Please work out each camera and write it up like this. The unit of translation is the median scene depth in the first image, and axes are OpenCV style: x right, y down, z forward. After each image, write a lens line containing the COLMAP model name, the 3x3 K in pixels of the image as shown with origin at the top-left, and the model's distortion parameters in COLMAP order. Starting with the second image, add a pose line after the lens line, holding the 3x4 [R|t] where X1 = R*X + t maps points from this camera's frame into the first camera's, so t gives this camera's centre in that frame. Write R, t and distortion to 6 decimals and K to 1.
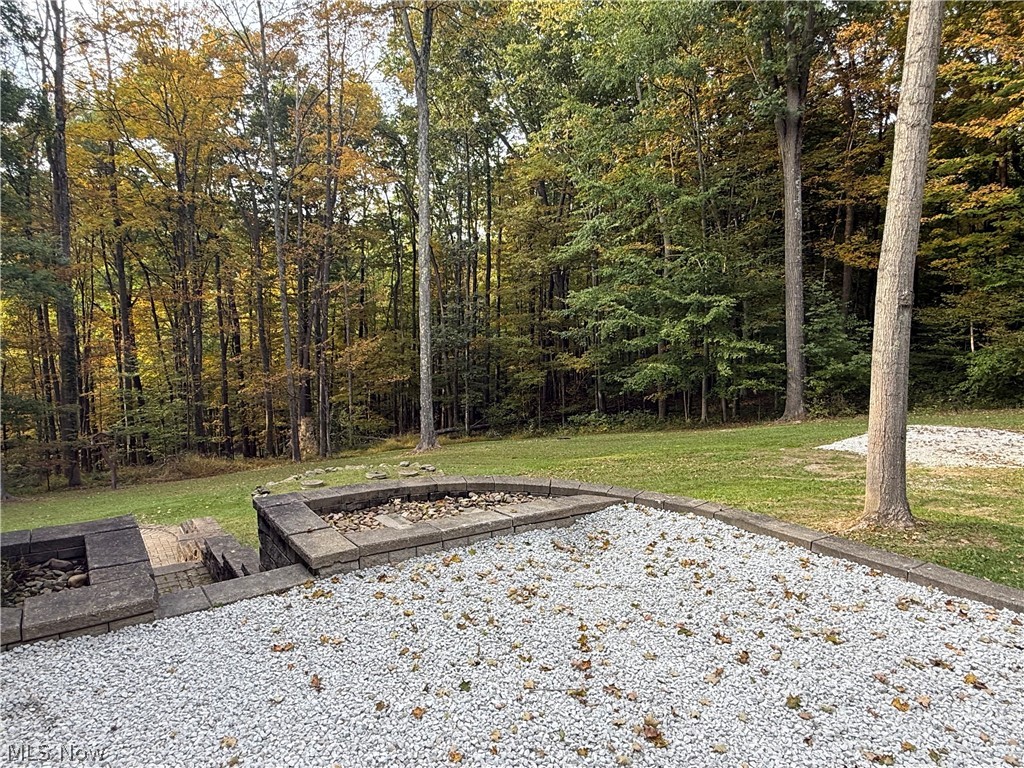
lens RADIAL K [[635.8, 0, 512.0], [0, 635.8, 384.0], [0, 0, 1]] dist [0.002068, -0.000883]
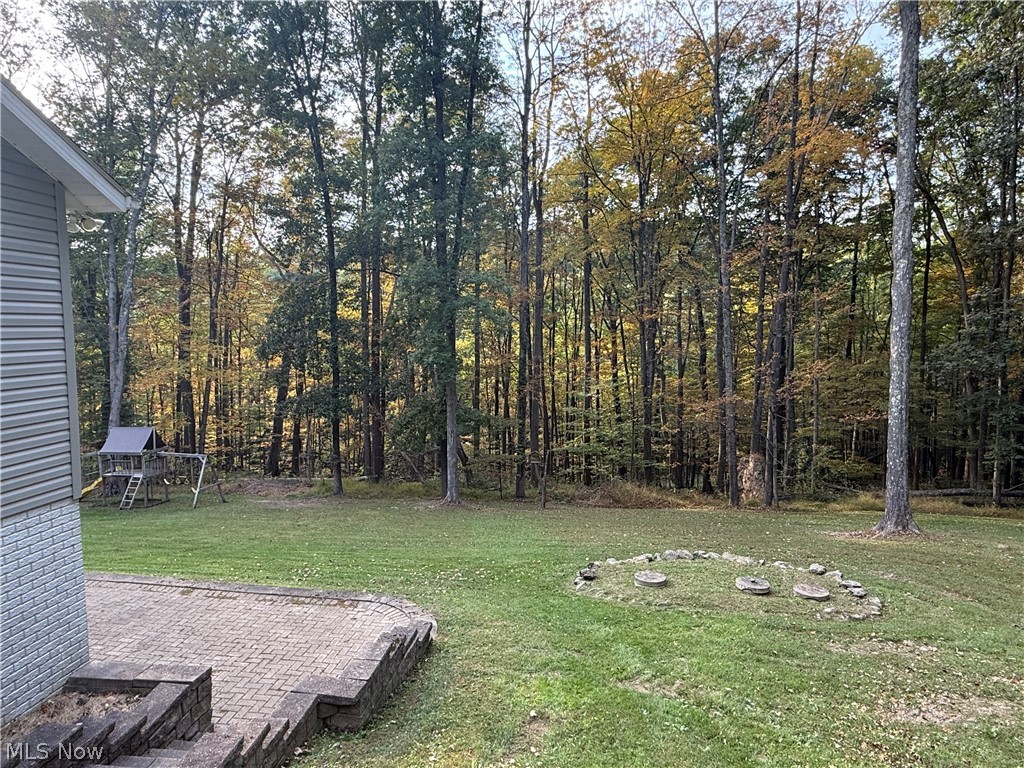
lens RADIAL K [[635.8, 0, 512.0], [0, 635.8, 384.0], [0, 0, 1]] dist [0.002068, -0.000883]
pose [[0.729932, 0.036810, -0.682528, 0.015253], [-0.055576, 0.998439, -0.005589, -0.016898], [0.681257, 0.042012, 0.730838, 0.154014]]
